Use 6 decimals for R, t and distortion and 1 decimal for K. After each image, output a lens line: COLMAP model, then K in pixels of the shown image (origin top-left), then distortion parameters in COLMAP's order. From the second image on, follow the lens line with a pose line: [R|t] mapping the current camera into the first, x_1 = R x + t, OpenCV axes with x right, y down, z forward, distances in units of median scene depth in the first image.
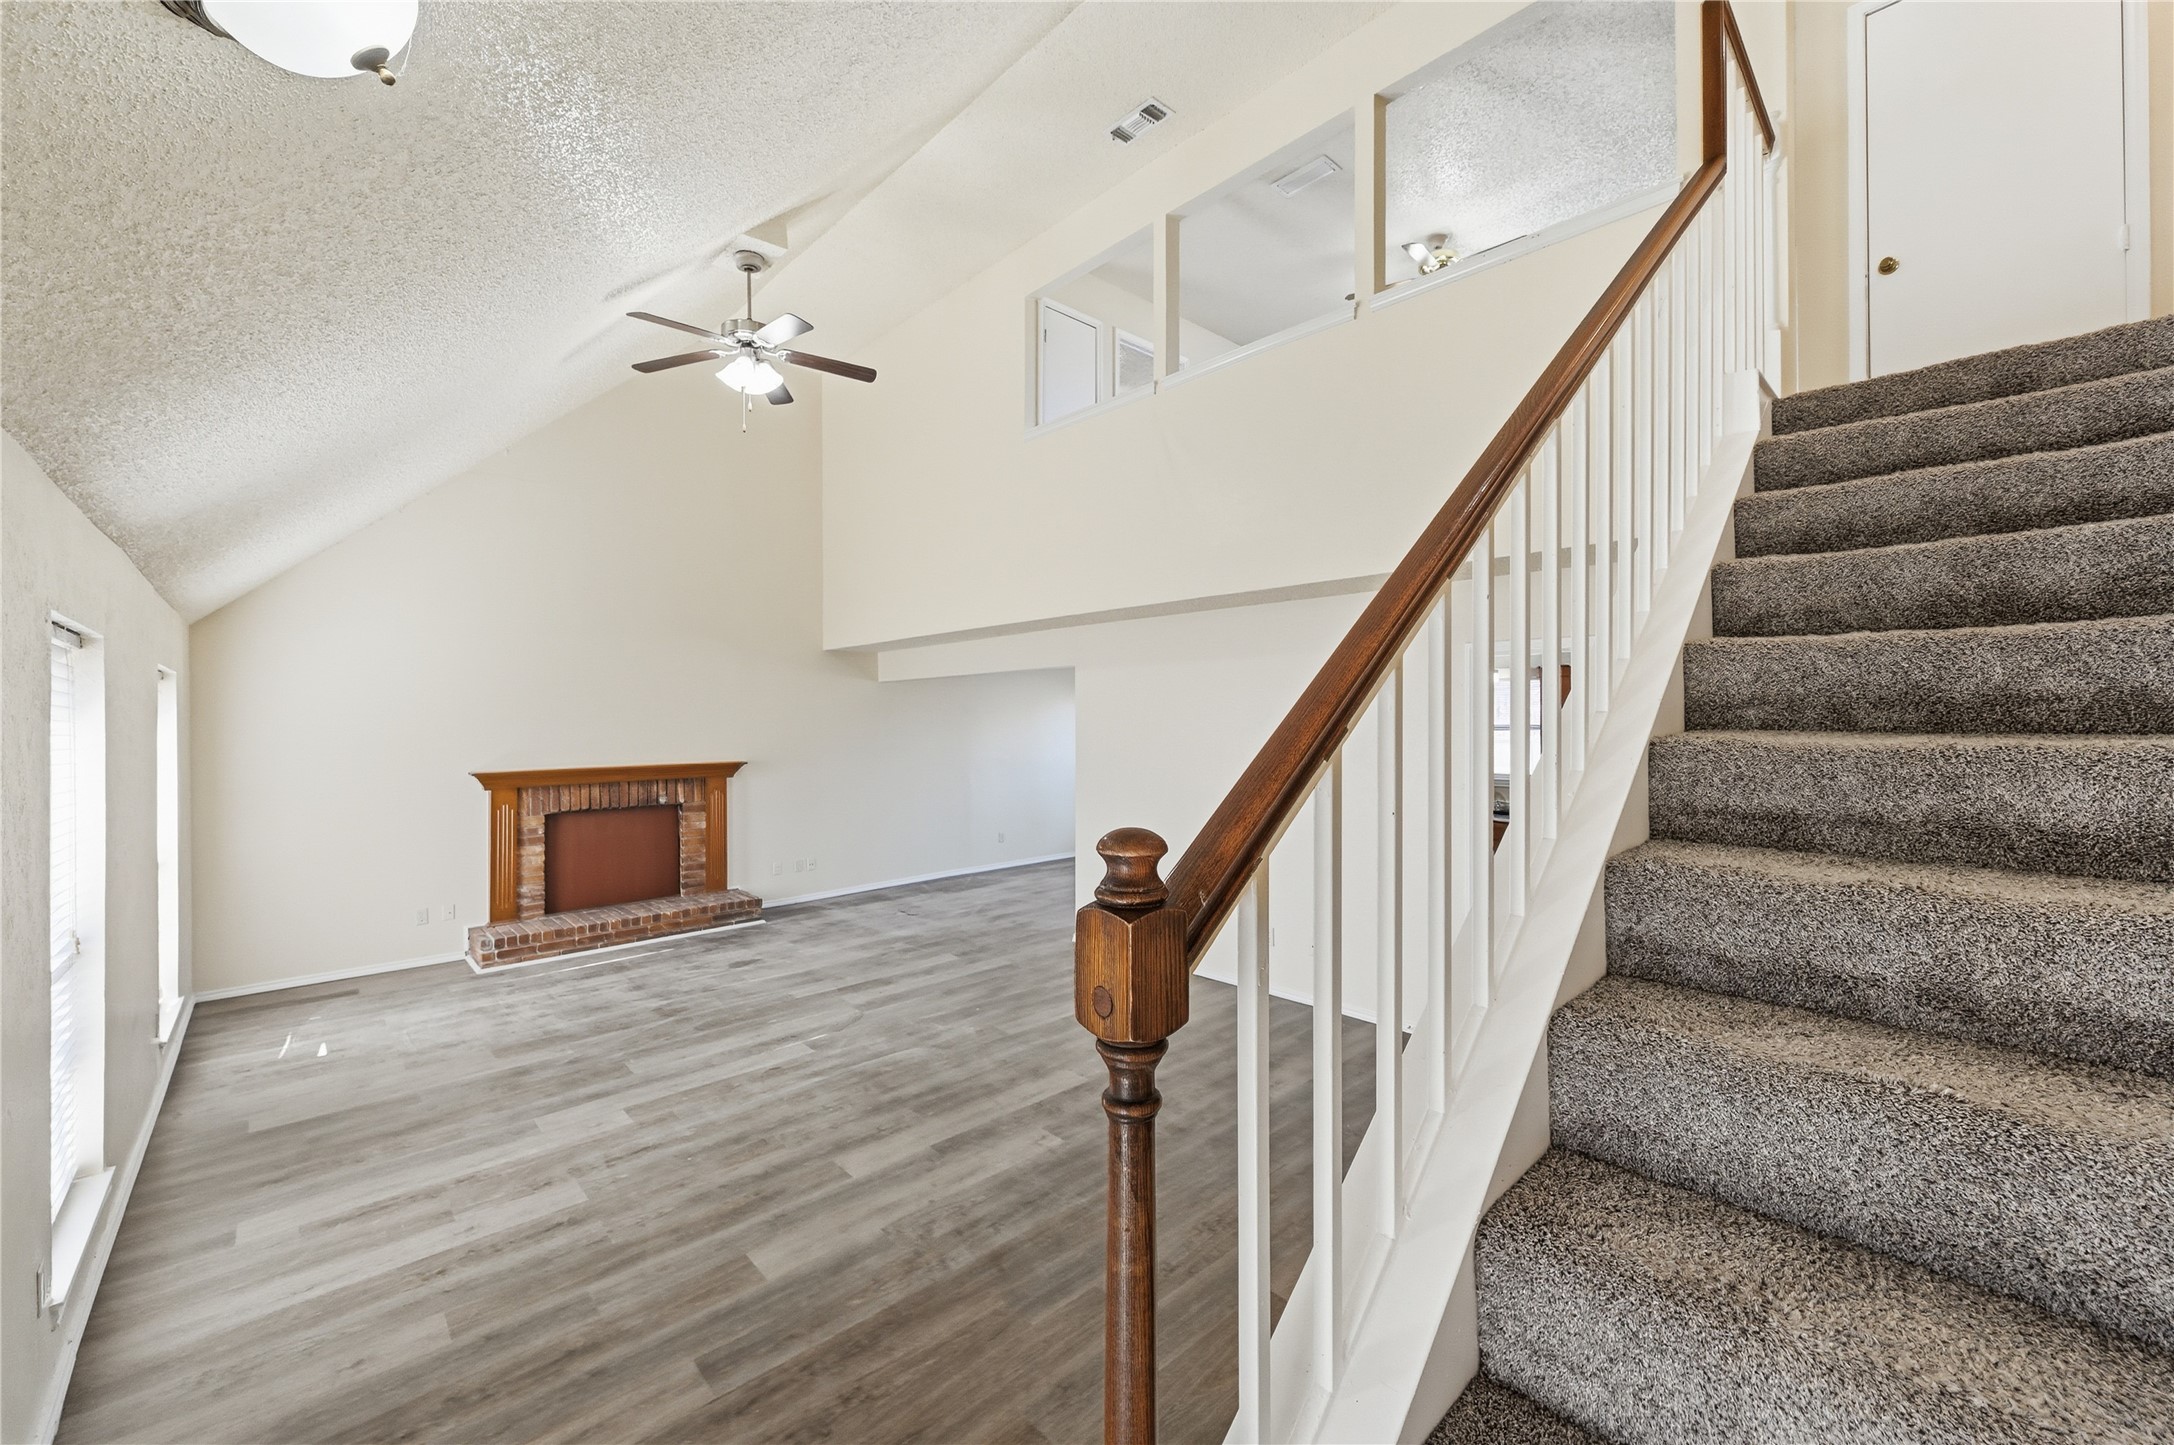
lens RADIAL K [[864.5, 0, 1093.9], [0, 864.5, 716.4], [0, 0, 1]] dist [-0.005013, 0.001705]
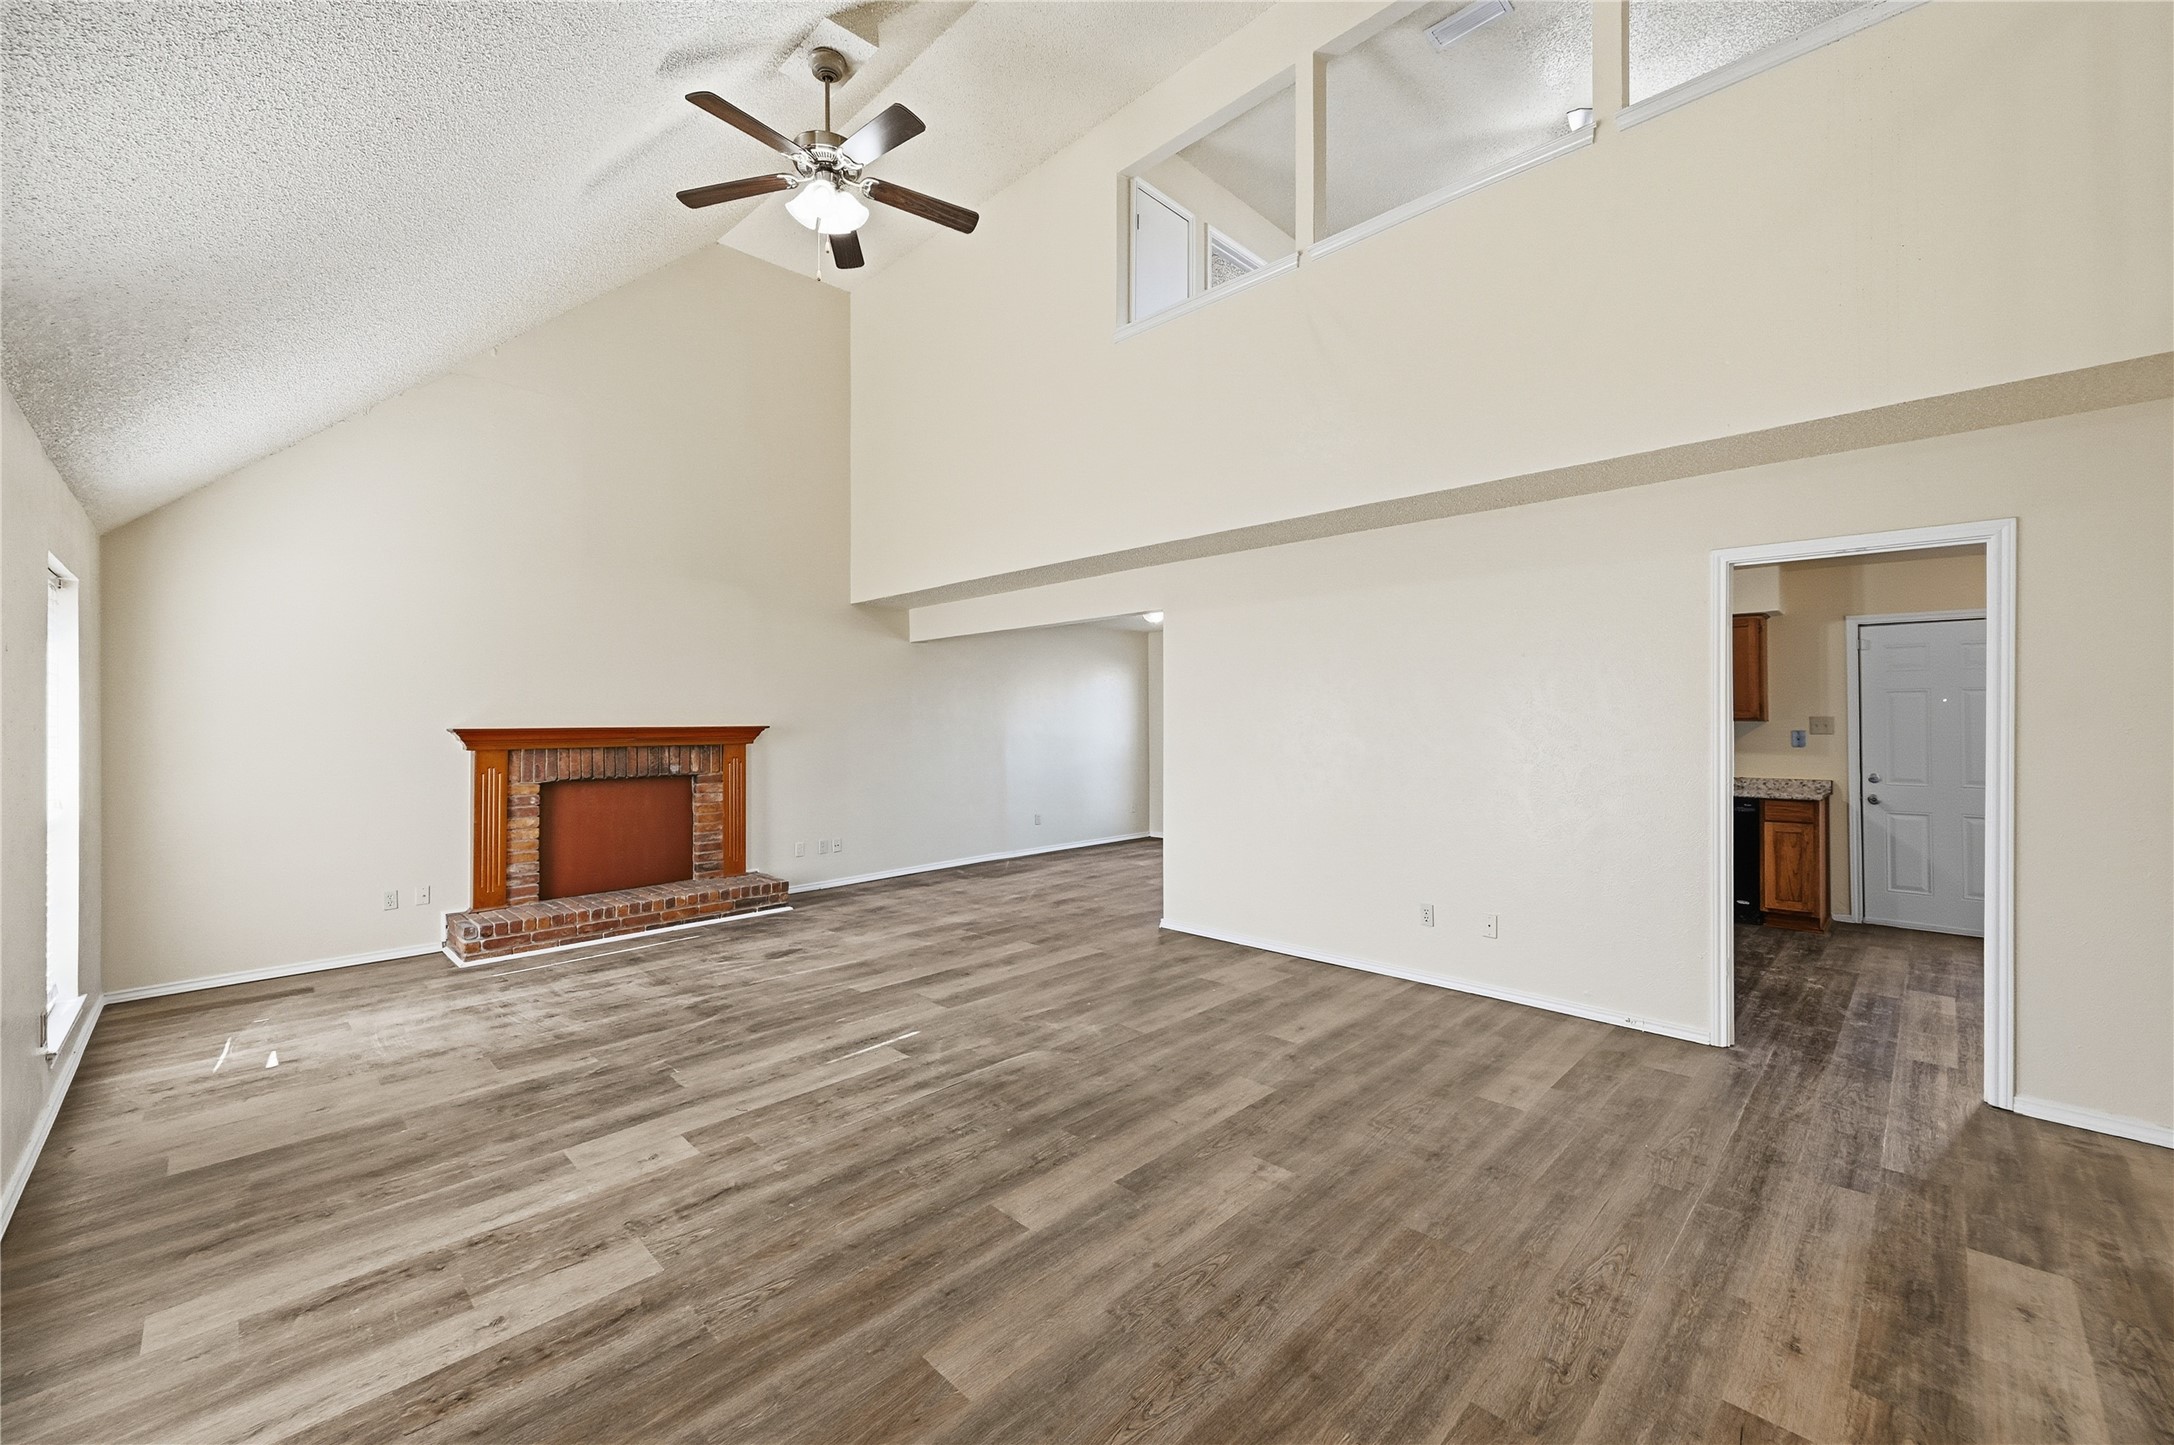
lens RADIAL K [[864.5, 0, 1086.4], [0, 864.5, 718.8], [0, 0, 1]] dist [-0.005013, 0.001705]
pose [[0.999487, 0.002866, 0.031902, -0.182831], [-0.002803, 0.999994, -0.002040, 0.076939], [-0.031908, 0.001950, 0.999489, 0.196580]]
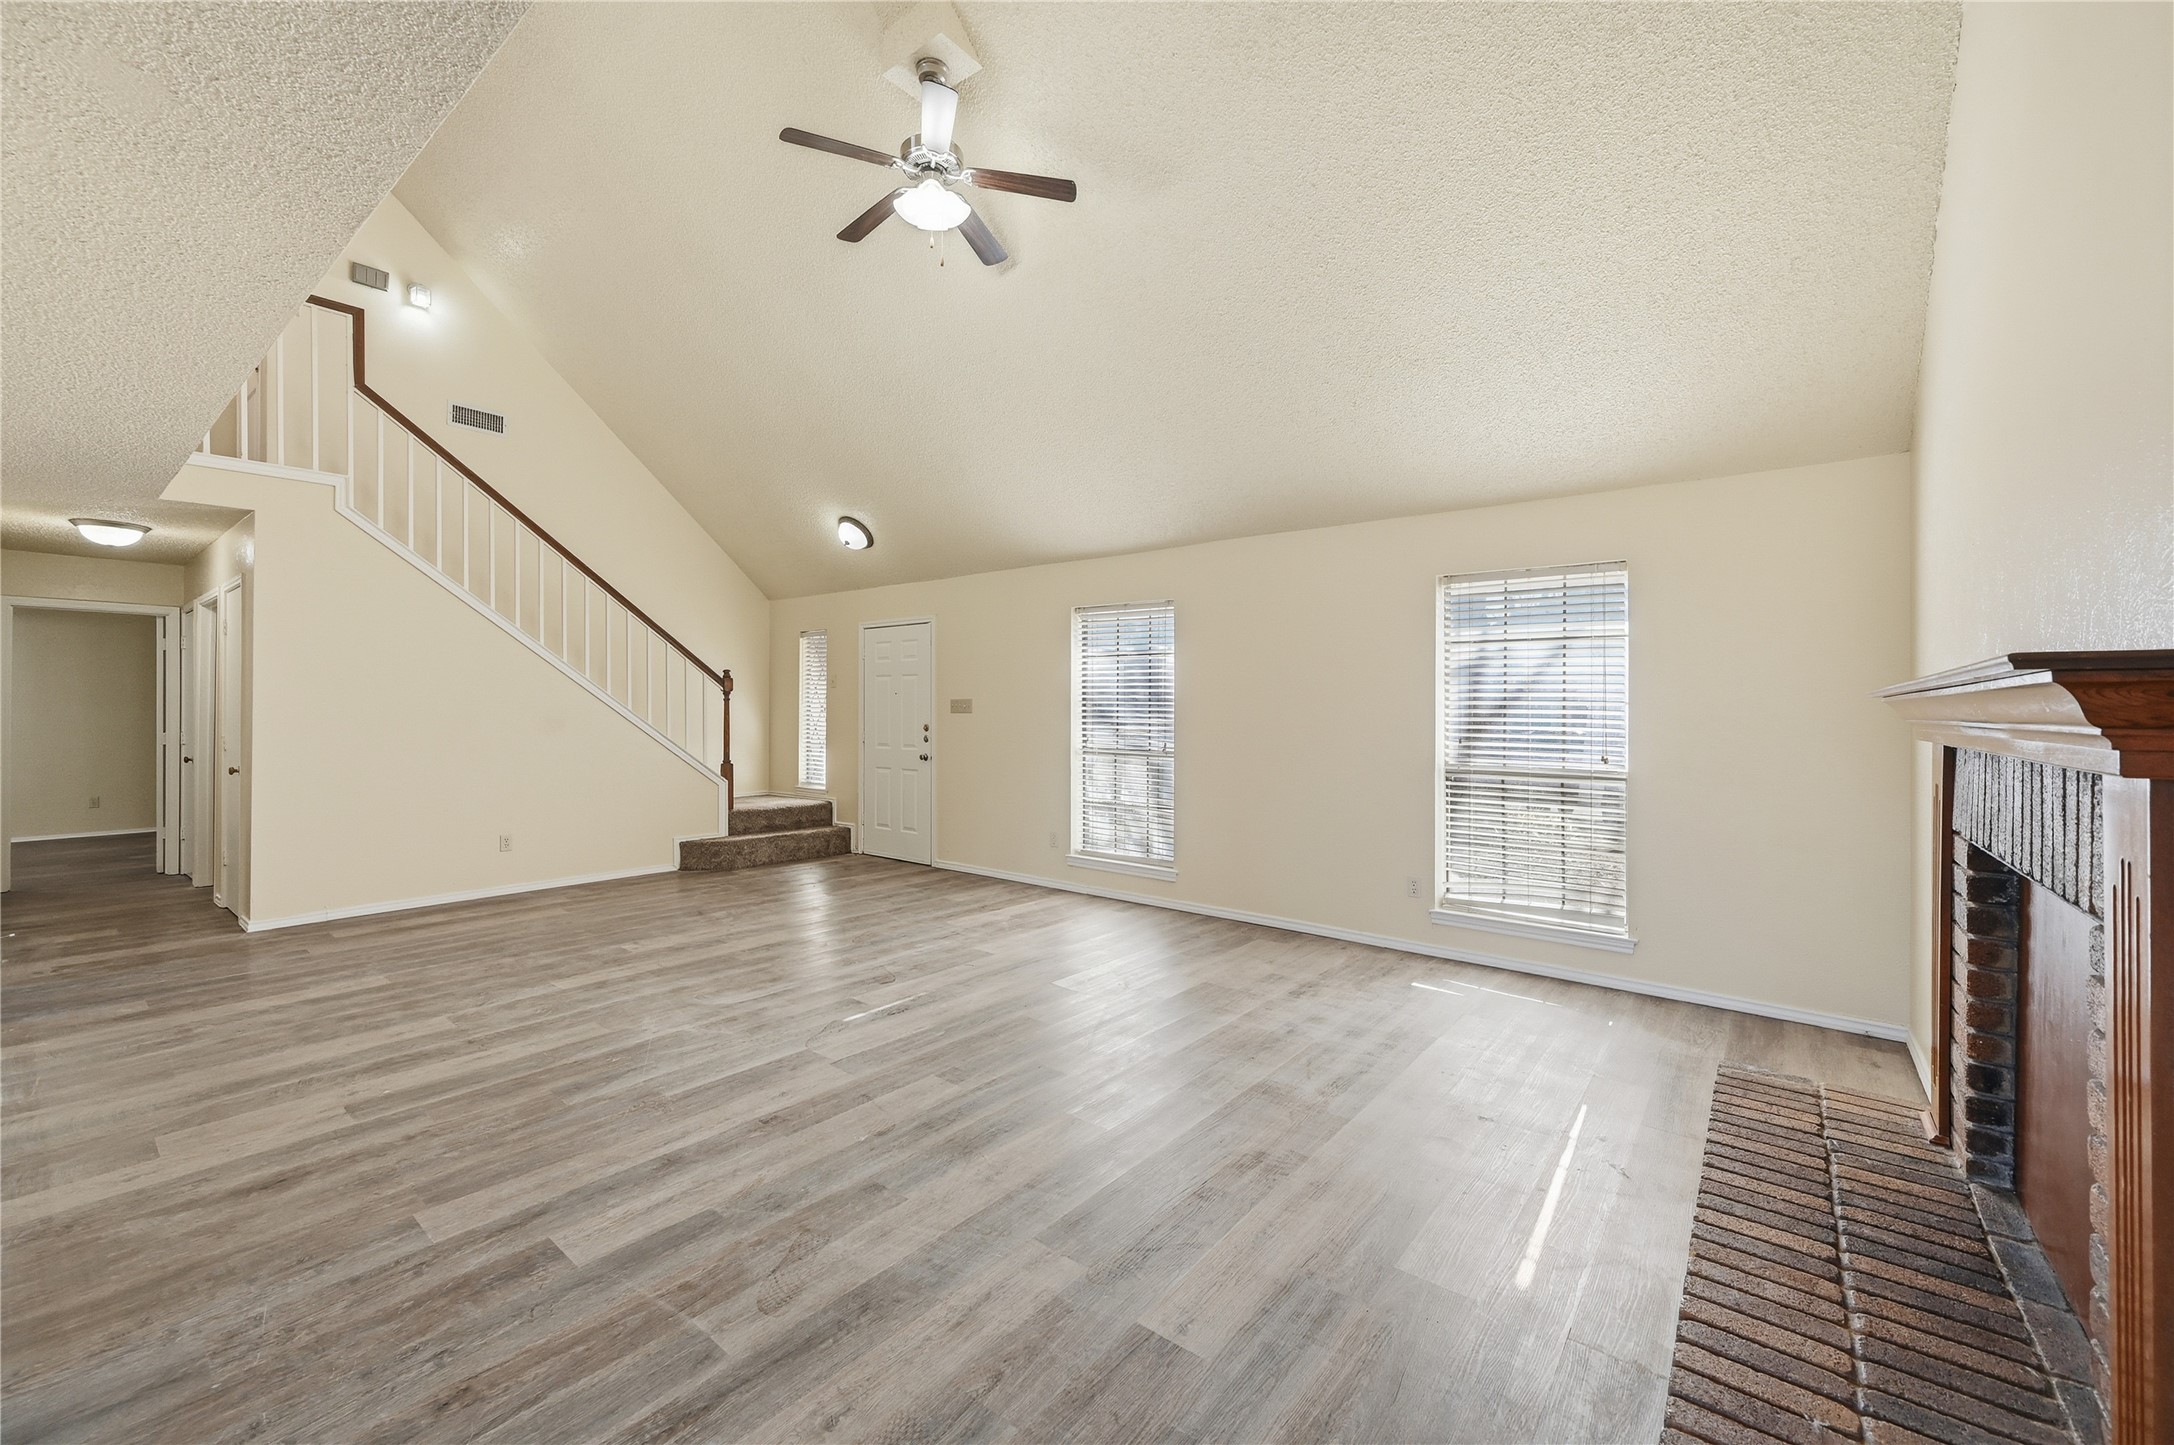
lens RADIAL K [[864.5, 0, 1087.3], [0, 864.5, 706.6], [0, 0, 1]] dist [-0.005013, 0.001705]
pose [[-0.989730, 0.002381, -0.142926, -0.425035], [0.002942, 0.999989, -0.003711, 0.101196], [0.142916, -0.004094, -0.989726, 1.851306]]
